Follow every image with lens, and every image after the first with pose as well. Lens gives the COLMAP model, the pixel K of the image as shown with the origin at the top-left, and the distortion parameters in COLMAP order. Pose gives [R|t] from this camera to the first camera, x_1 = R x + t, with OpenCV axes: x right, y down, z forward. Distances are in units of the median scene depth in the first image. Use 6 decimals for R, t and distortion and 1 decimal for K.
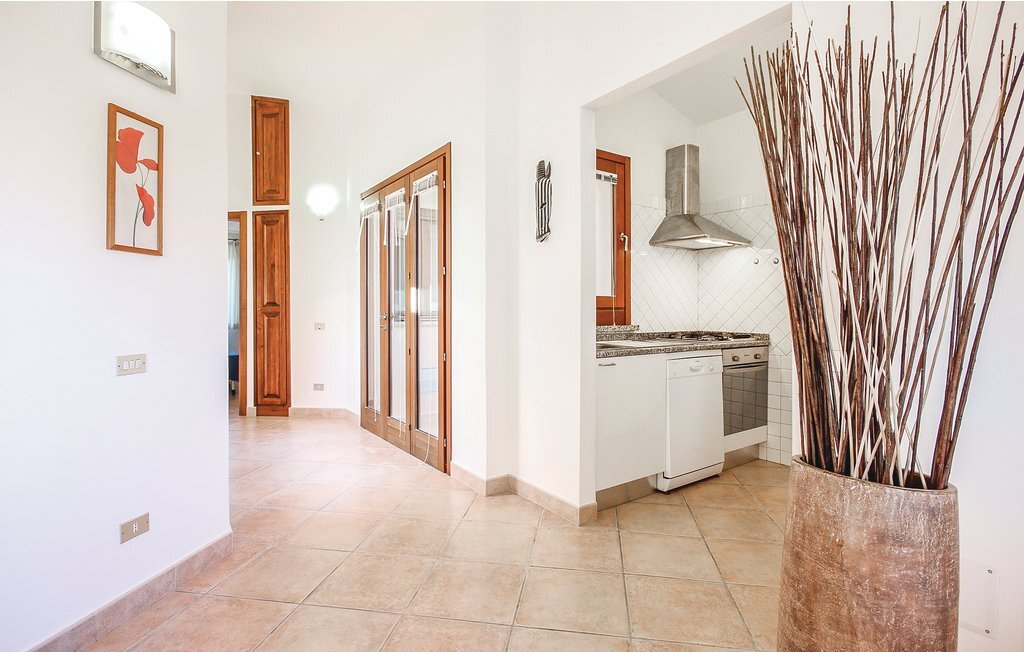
lens RADIAL K [[489.5, 0, 506.5], [0, 489.5, 314.1], [0, 0, 1]] dist [0.000972, -0.001540]
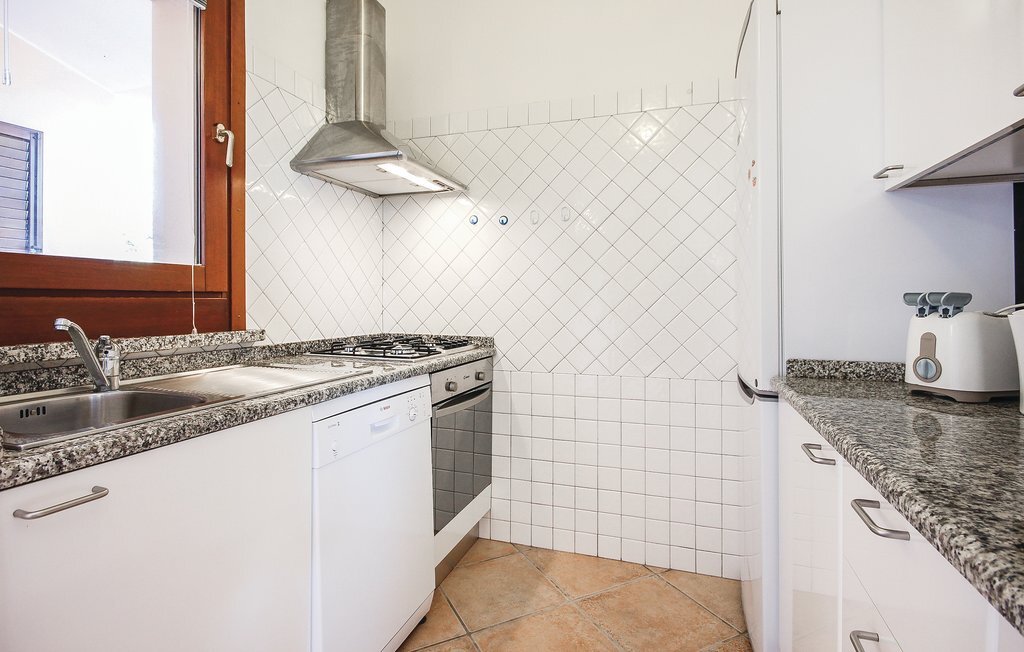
lens RADIAL K [[489.5, 0, 506.5], [0, 489.5, 314.1], [0, 0, 1]] dist [0.000972, -0.001540]
pose [[0.809618, -0.011344, 0.586848, 0.184263], [-0.000420, 0.999802, 0.019905, -0.001722], [-0.586957, -0.016362, 0.809452, 0.487481]]
